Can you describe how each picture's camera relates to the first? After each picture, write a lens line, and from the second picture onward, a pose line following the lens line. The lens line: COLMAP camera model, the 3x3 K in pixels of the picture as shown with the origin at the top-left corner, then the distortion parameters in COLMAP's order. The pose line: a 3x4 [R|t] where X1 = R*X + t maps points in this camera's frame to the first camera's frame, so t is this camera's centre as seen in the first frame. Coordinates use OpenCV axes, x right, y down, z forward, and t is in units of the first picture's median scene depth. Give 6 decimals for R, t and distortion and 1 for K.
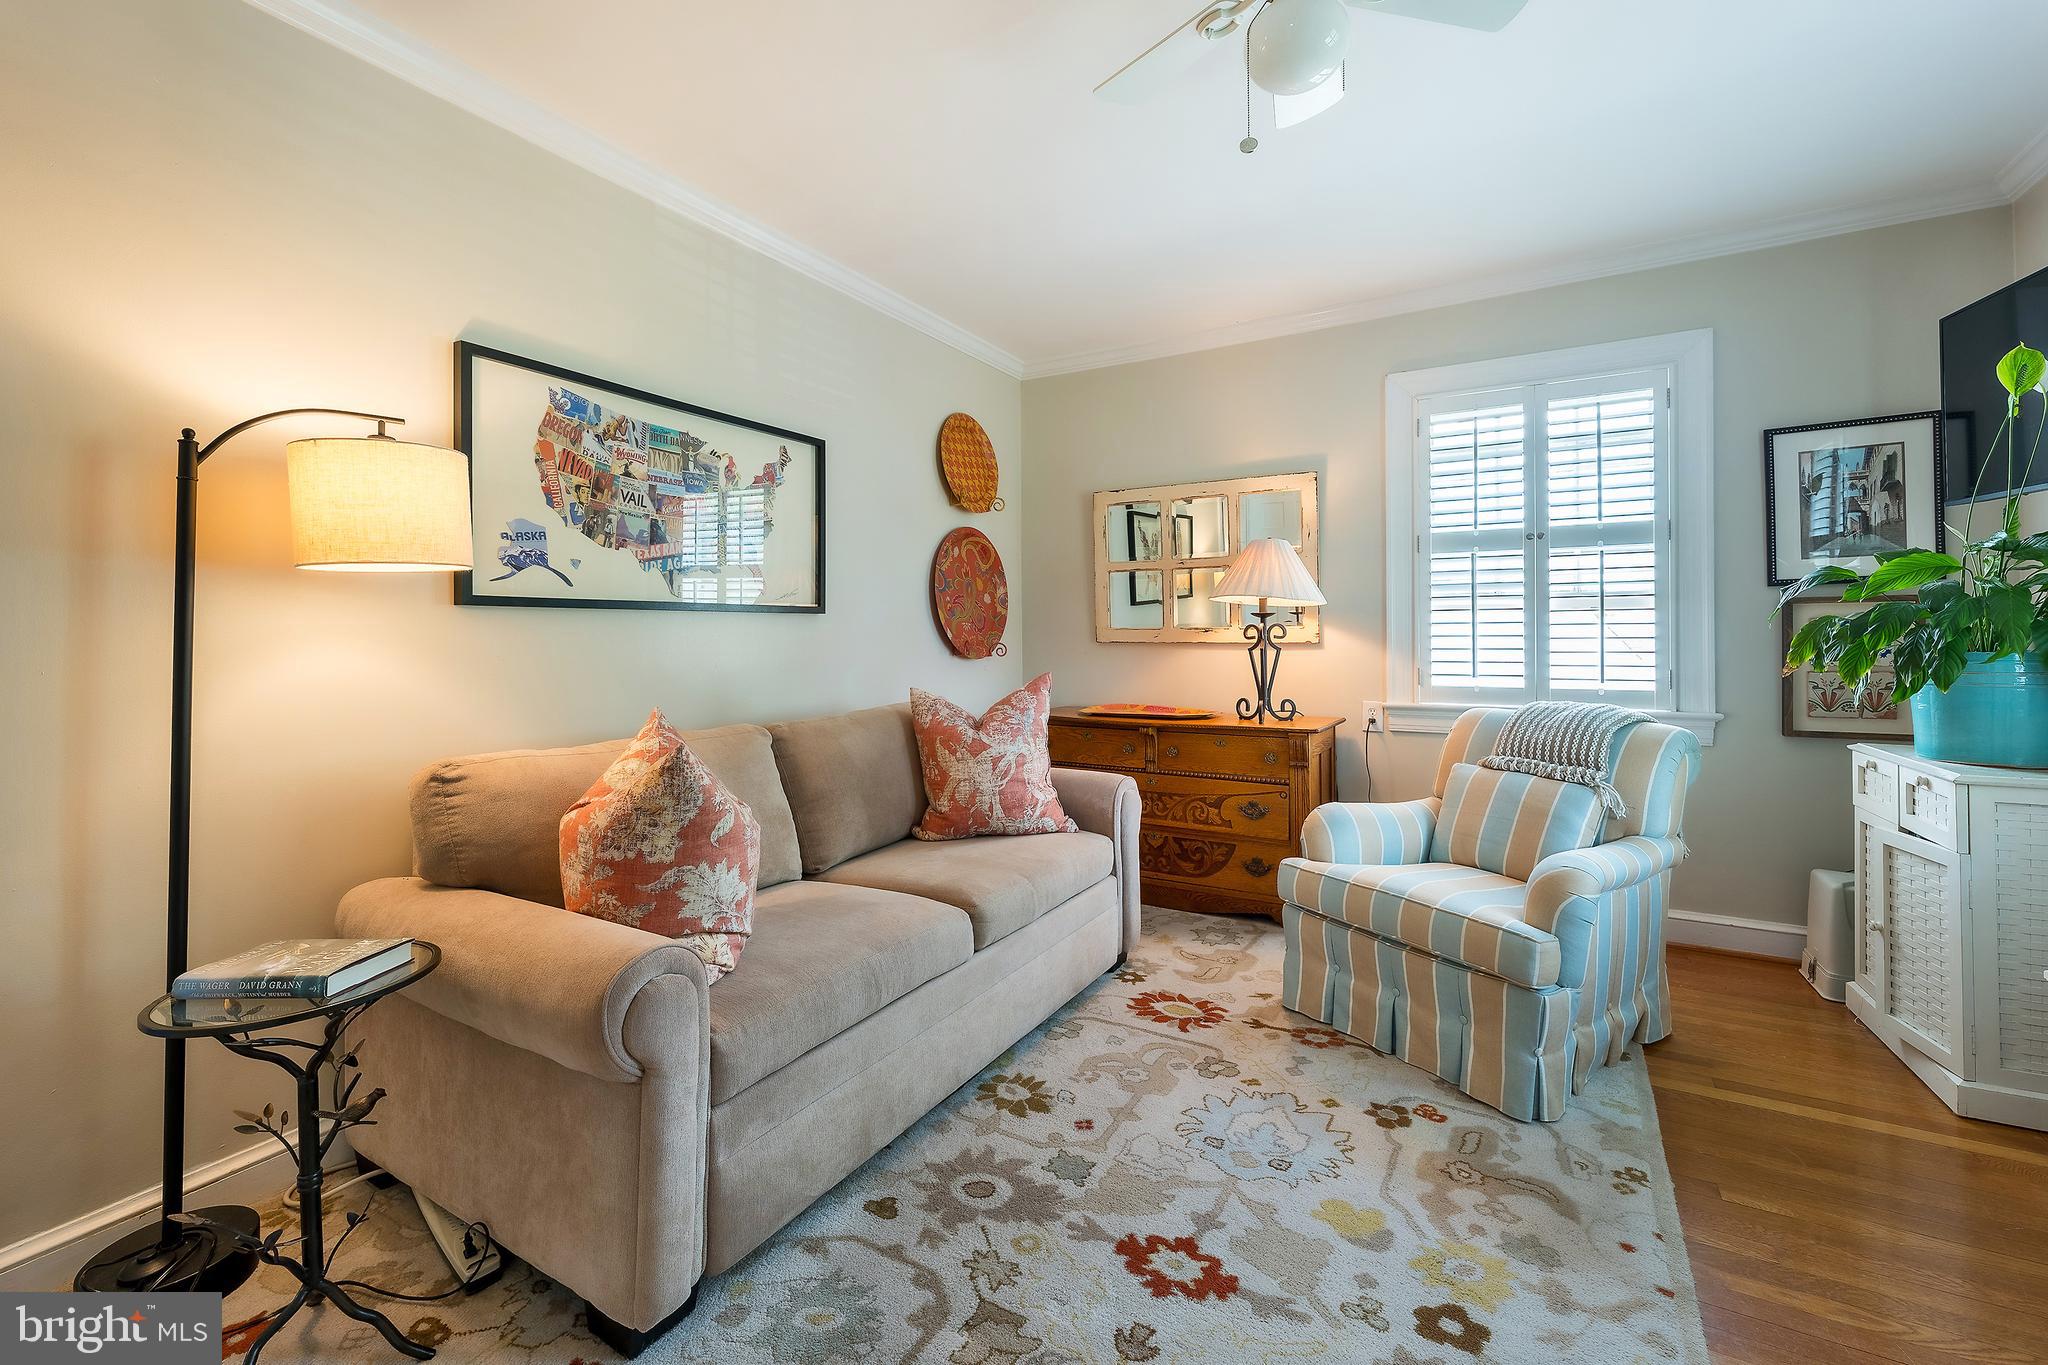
lens RADIAL K [[839.8, 0, 1026.3], [0, 839.8, 675.4], [0, 0, 1]] dist [0.001274, -0.000306]
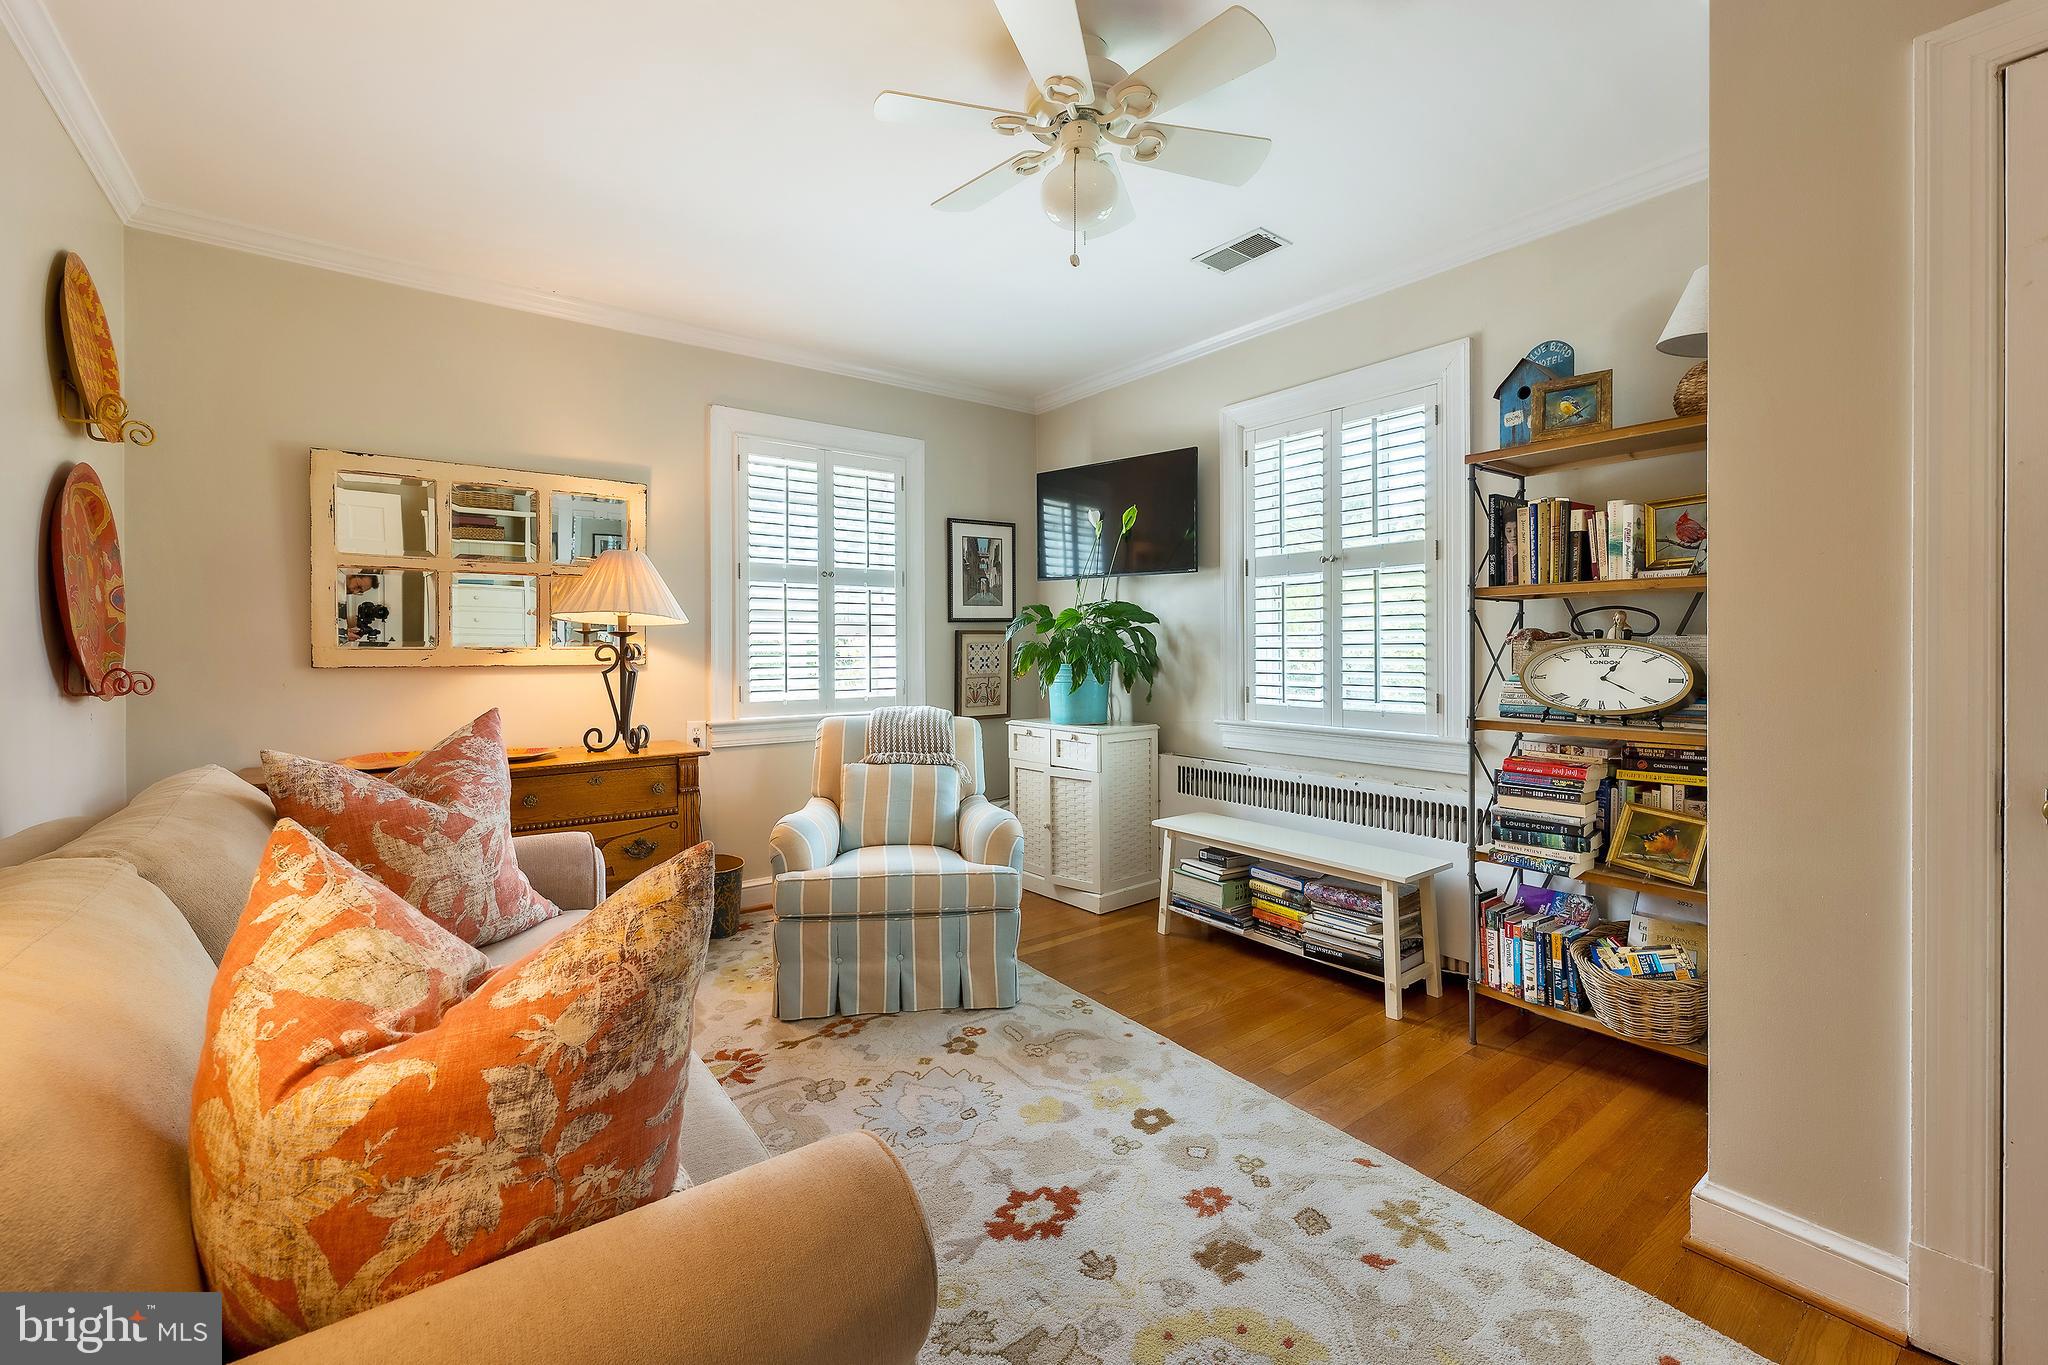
lens RADIAL K [[840.7, 0, 1020.0], [0, 840.7, 691.1], [0, 0, 1]] dist [0.003590, 0.000056]
pose [[0.397829, -0.042756, 0.916463, -0.489429], [0.047292, 0.998541, 0.026056, -0.017737], [-0.916240, 0.032975, 0.399270, 0.314971]]
